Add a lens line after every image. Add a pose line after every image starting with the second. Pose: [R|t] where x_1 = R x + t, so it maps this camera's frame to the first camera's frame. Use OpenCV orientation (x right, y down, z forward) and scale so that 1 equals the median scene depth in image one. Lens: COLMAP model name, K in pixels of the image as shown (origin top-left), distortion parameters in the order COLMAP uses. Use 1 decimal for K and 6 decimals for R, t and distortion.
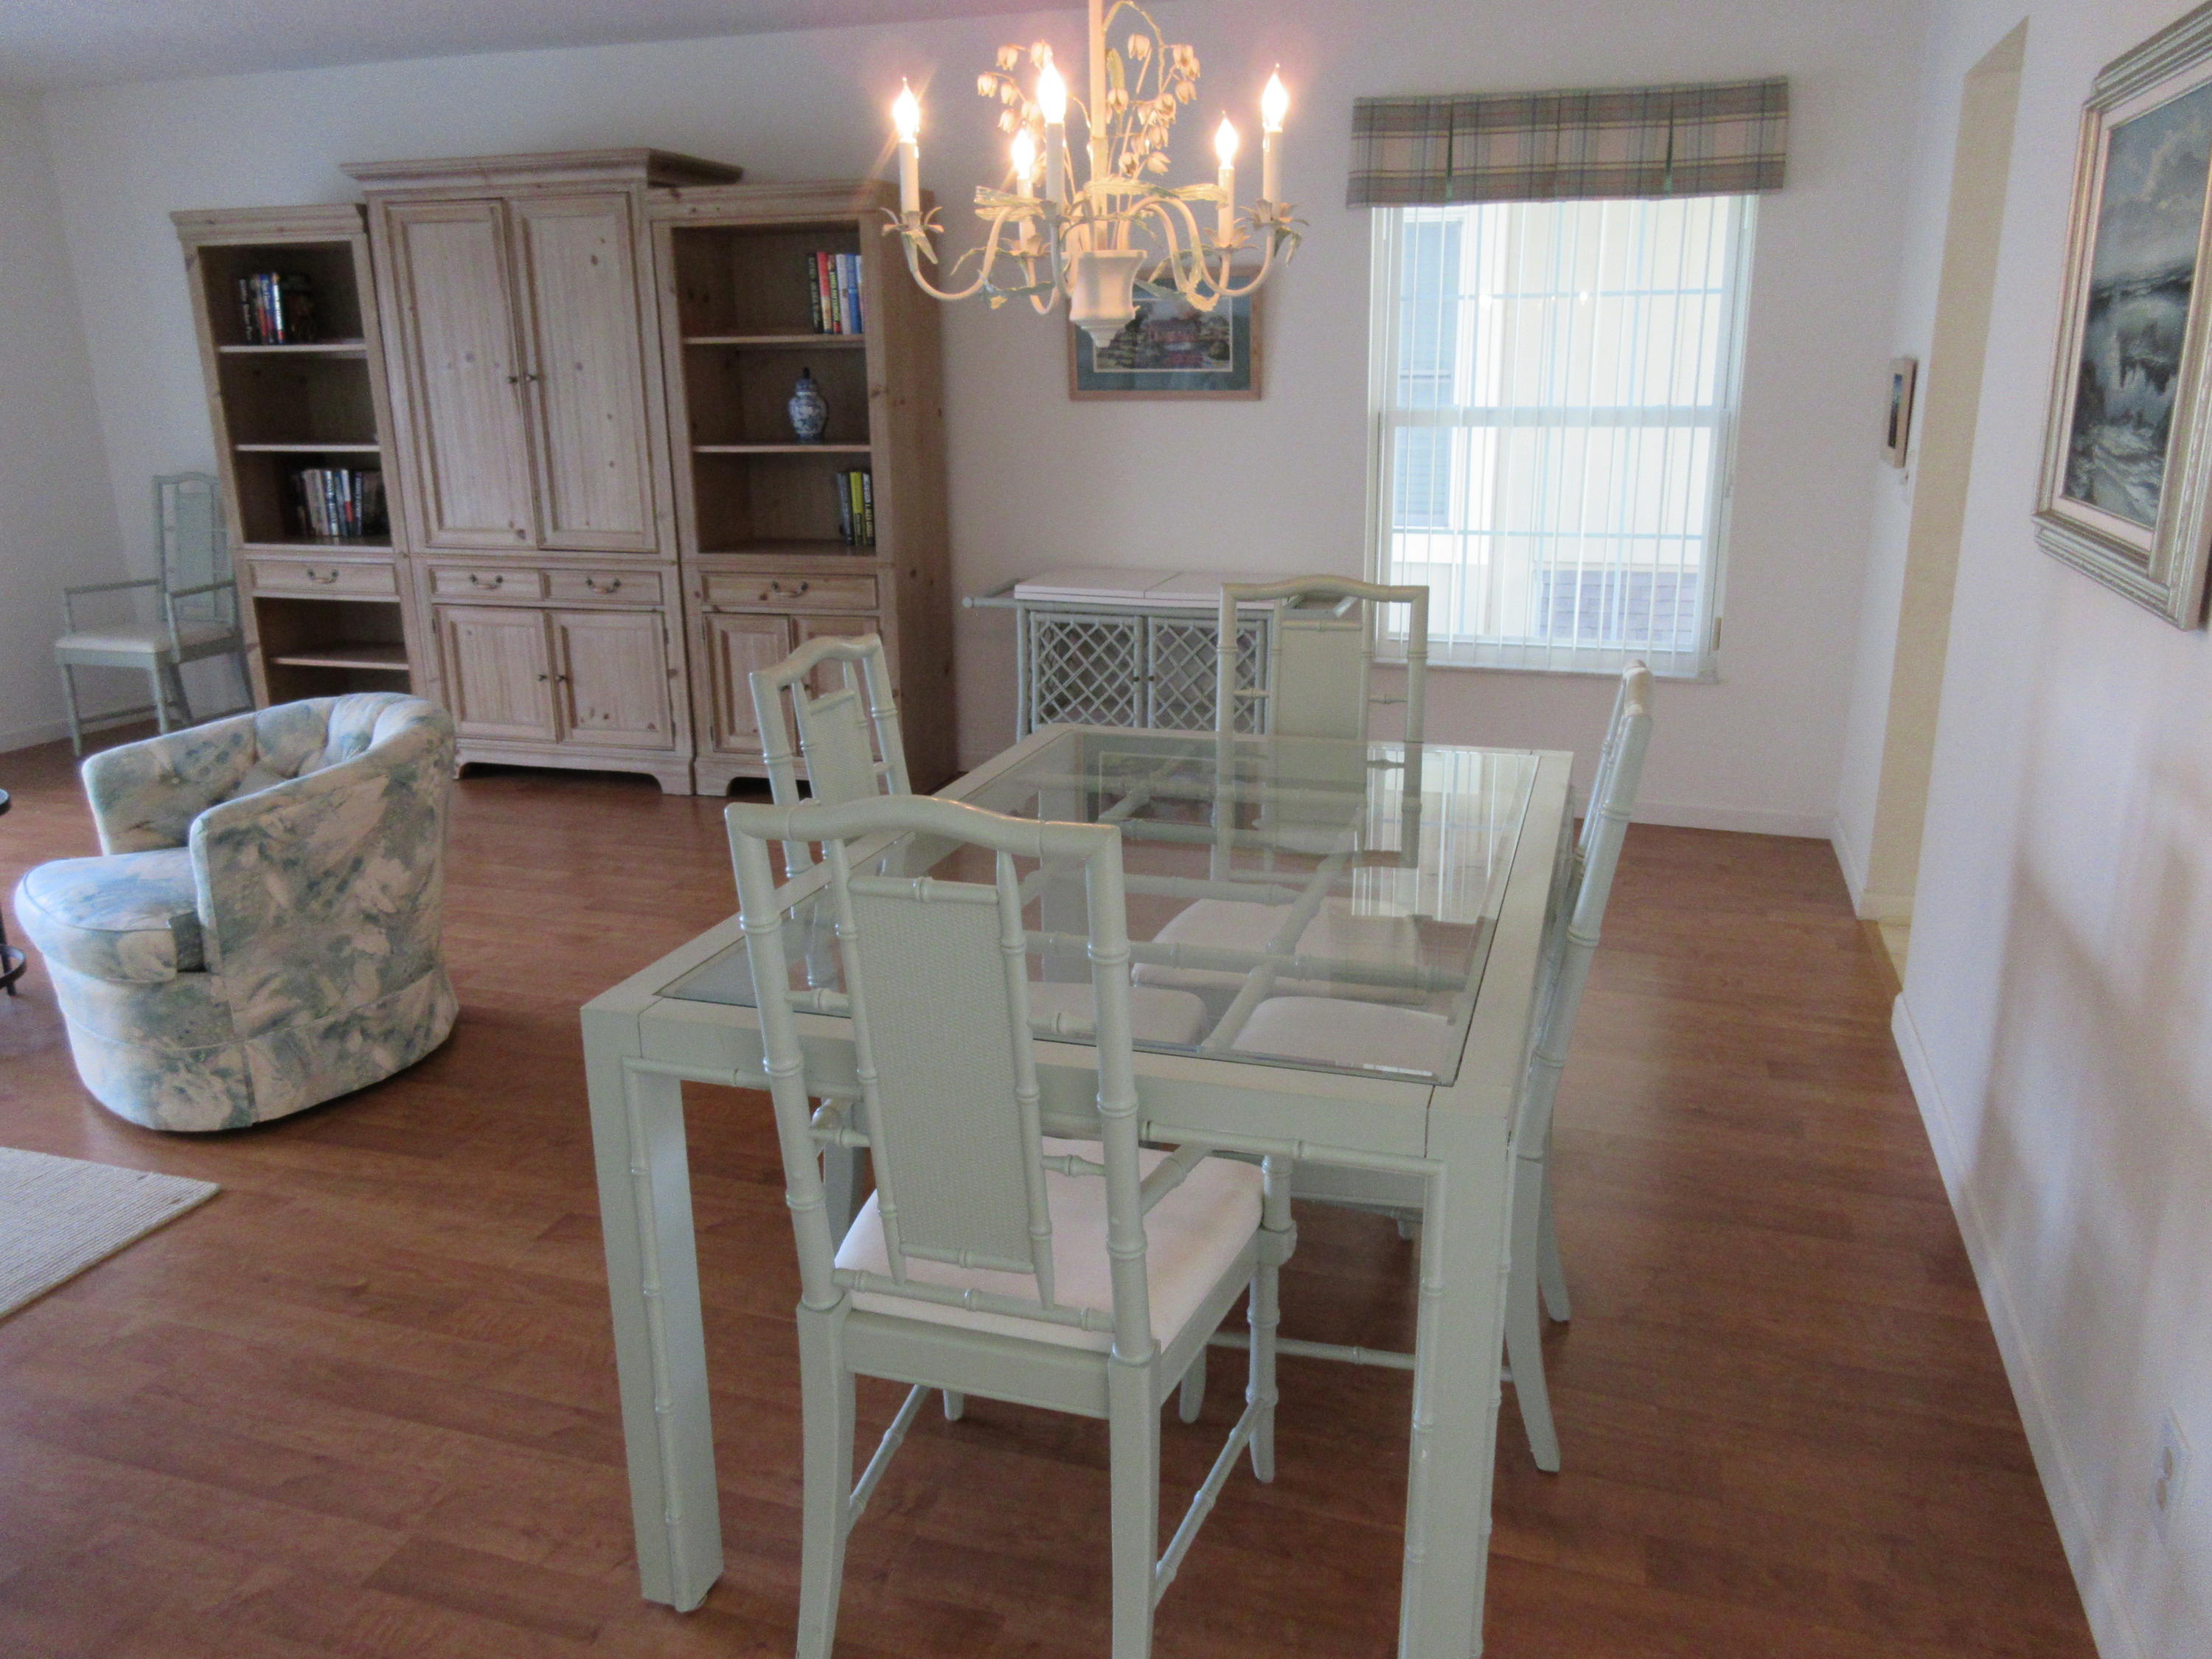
lens RADIAL K [[1636.7, 0, 1114.9], [0, 1636.7, 818.3], [0, 0, 1]] dist [0.004575, -0.000750]
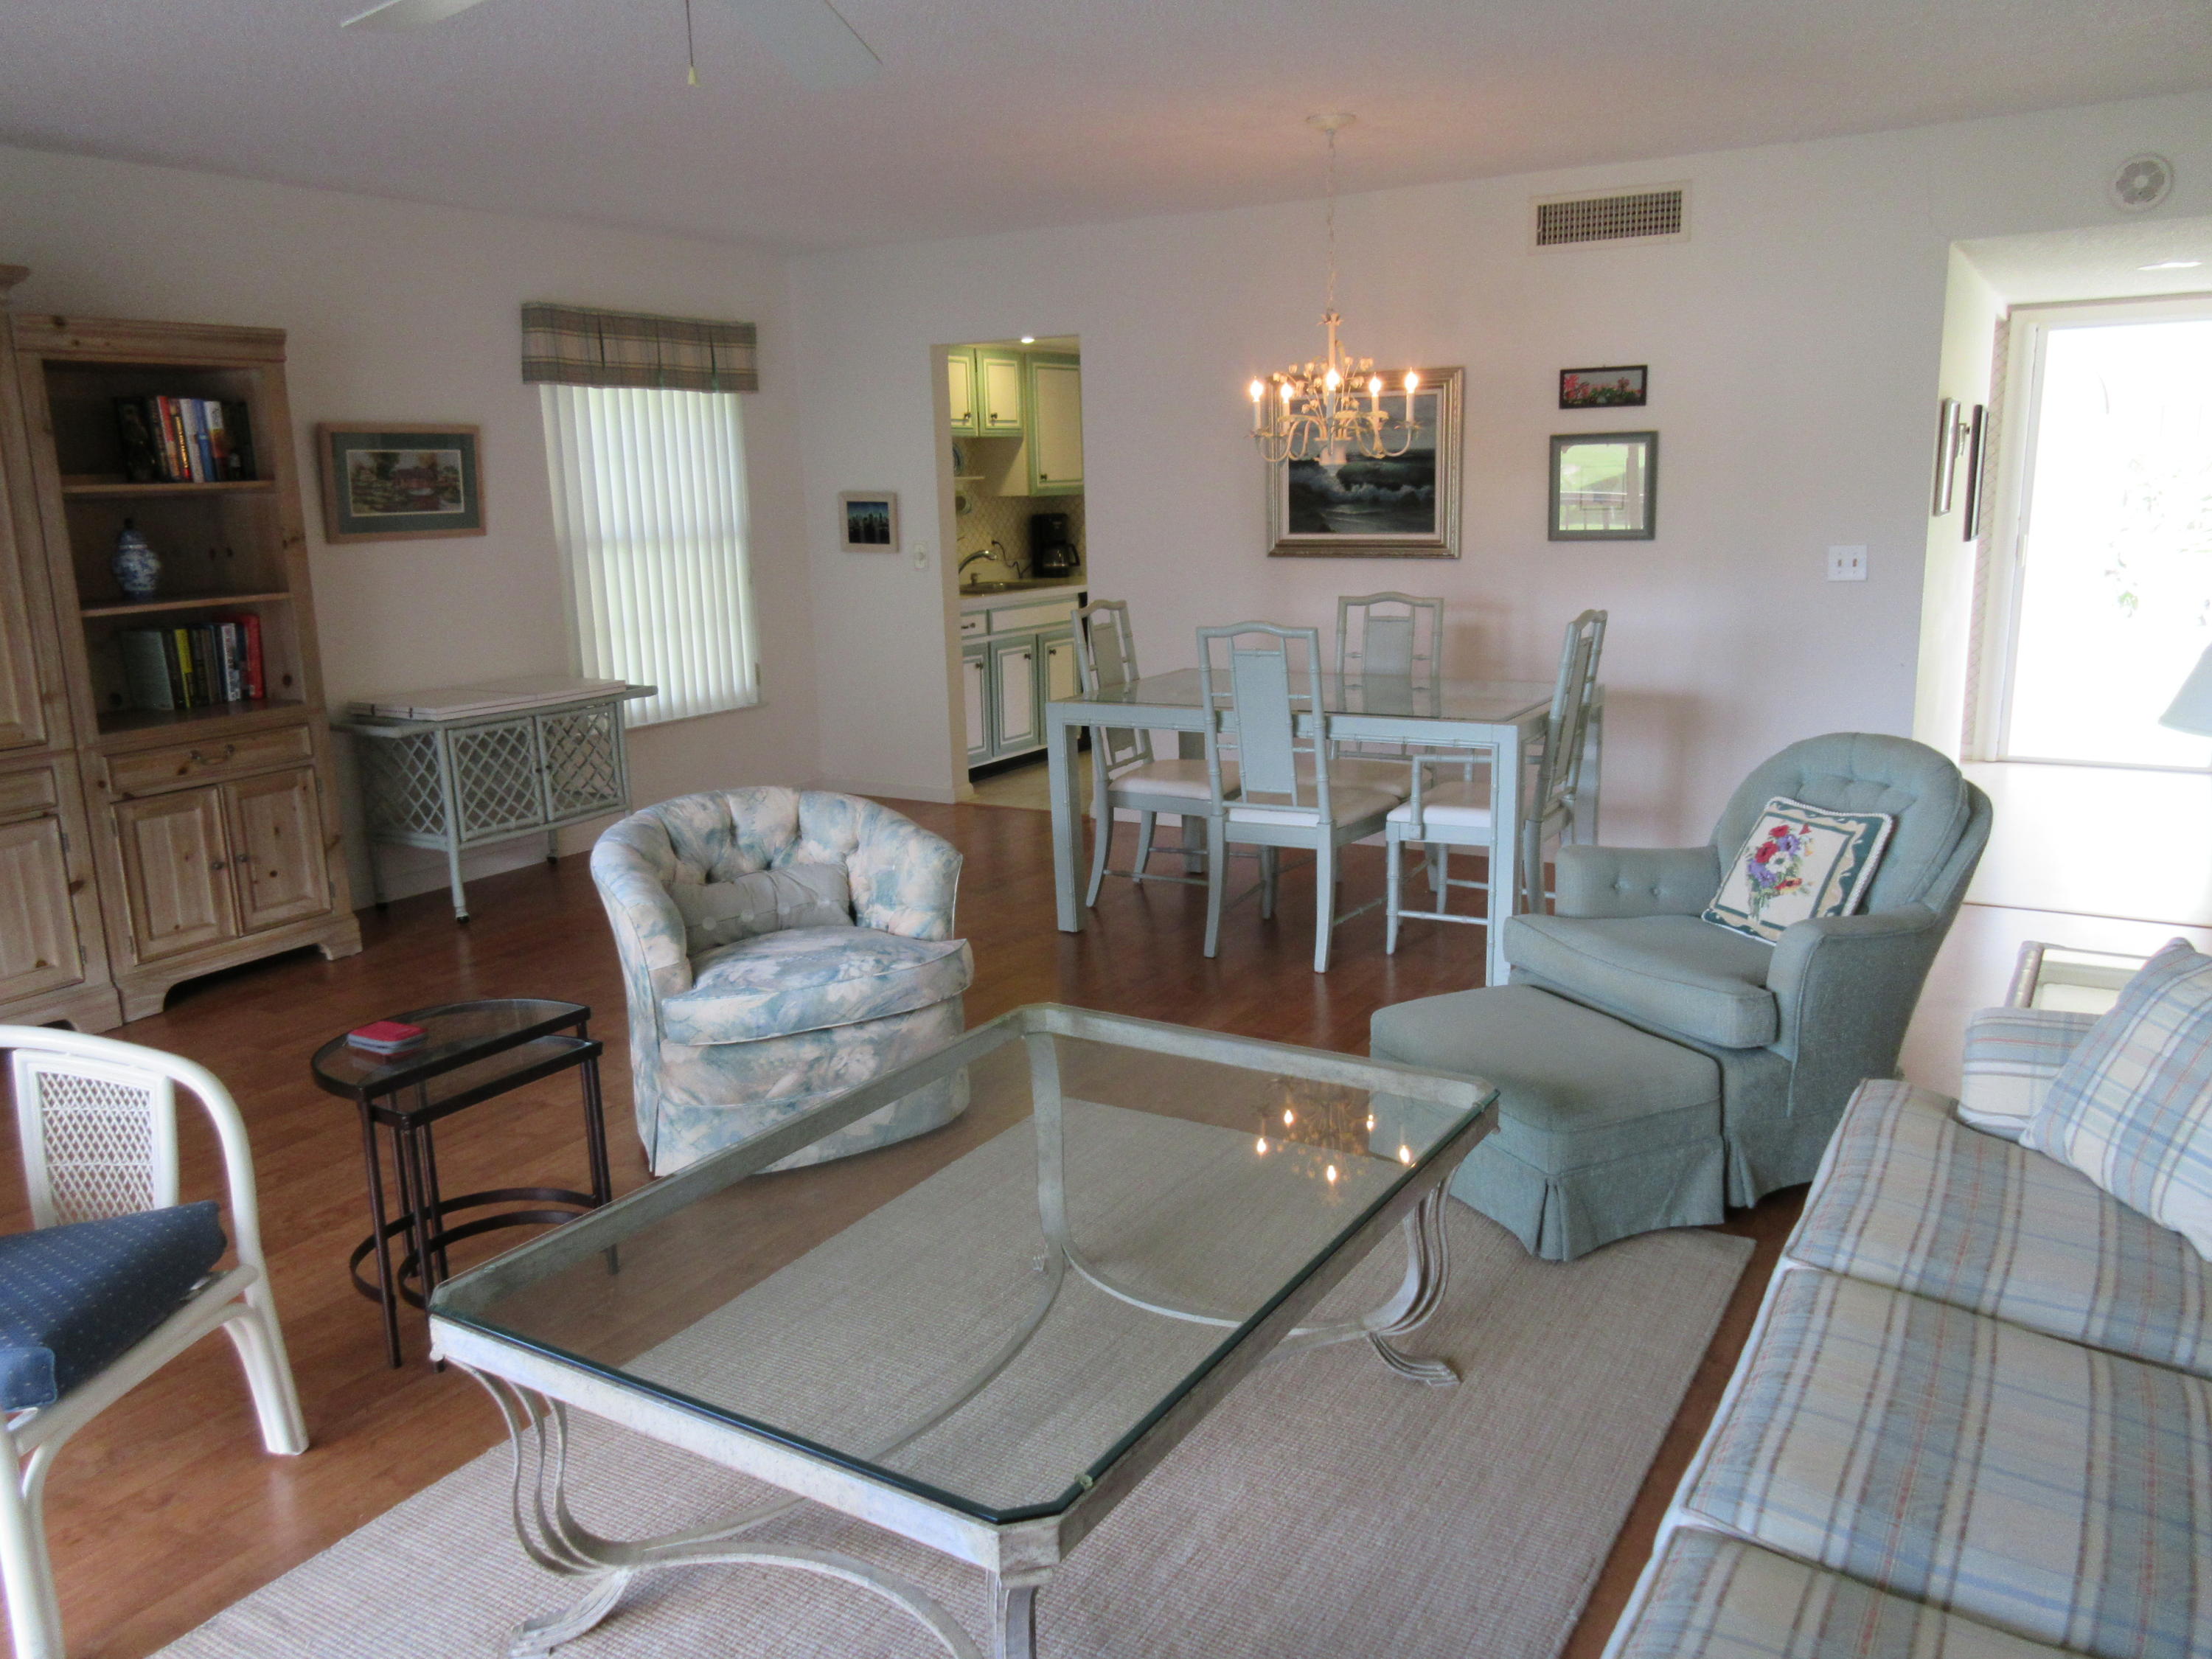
lens RADIAL K [[1636.7, 0, 1114.9], [0, 1636.7, 818.3], [0, 0, 1]] dist [0.004575, -0.000750]
pose [[0.232932, -0.197308, 0.952267, -0.978086], [0.284773, 0.950117, 0.127205, -0.081707], [-0.929864, 0.241550, 0.277501, 0.295861]]
